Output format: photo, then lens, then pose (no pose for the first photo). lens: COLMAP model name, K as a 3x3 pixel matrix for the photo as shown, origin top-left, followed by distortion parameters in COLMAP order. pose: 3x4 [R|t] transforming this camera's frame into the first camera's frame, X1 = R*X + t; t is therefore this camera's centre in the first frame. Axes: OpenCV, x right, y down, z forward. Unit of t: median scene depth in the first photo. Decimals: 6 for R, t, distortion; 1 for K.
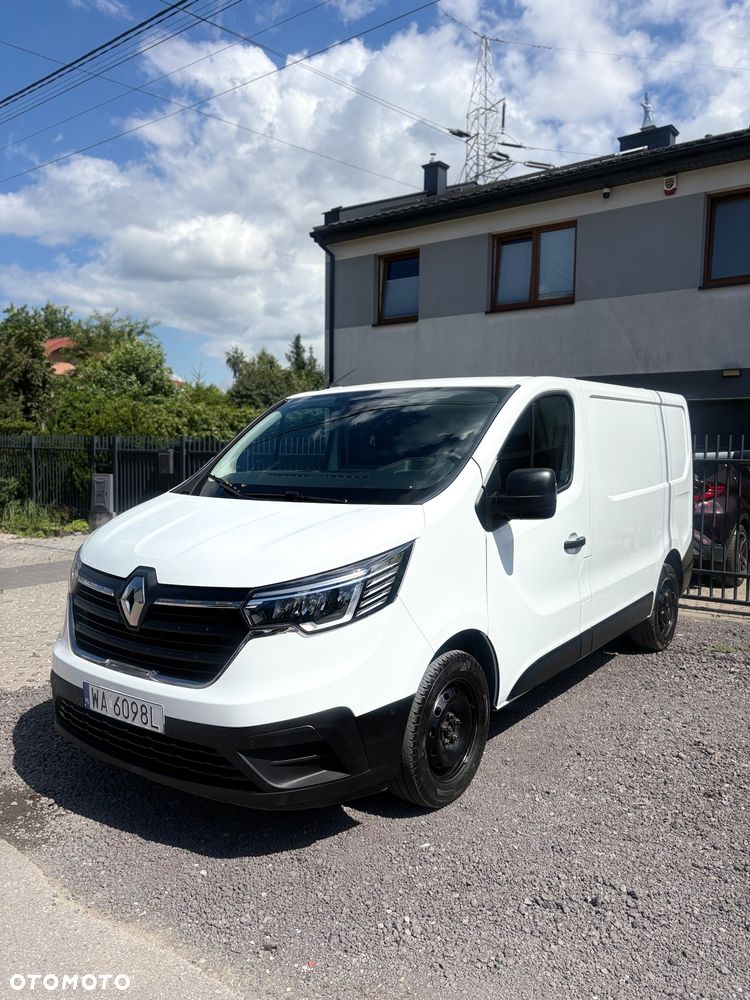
lens RADIAL K [[754.5, 0, 345.8], [0, 754.5, 498.6], [0, 0, 1]] dist [0.005048, 0.004440]
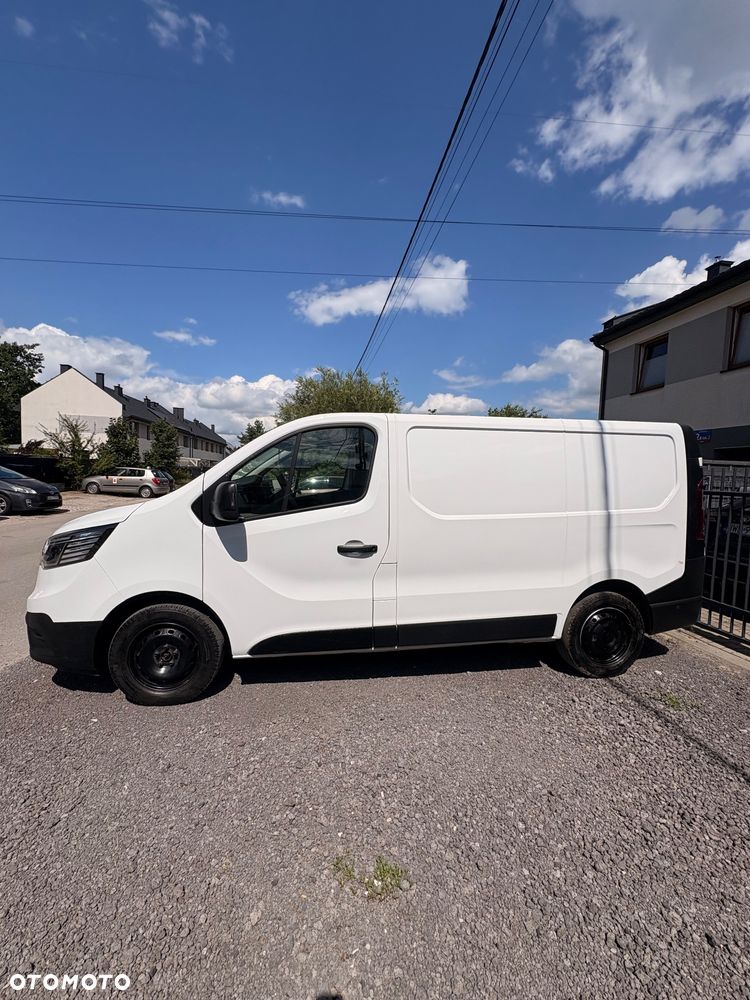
lens RADIAL K [[394.0, 0, 375.0], [0, 394.0, 500.0], [0, 0, 1]] dist [0.000387, 0.000069]
pose [[0.732295, 0.054325, -0.678818, 0.557563], [-0.067093, 0.997719, 0.007469, -0.019348], [0.677675, 0.040075, 0.734269, 0.411416]]
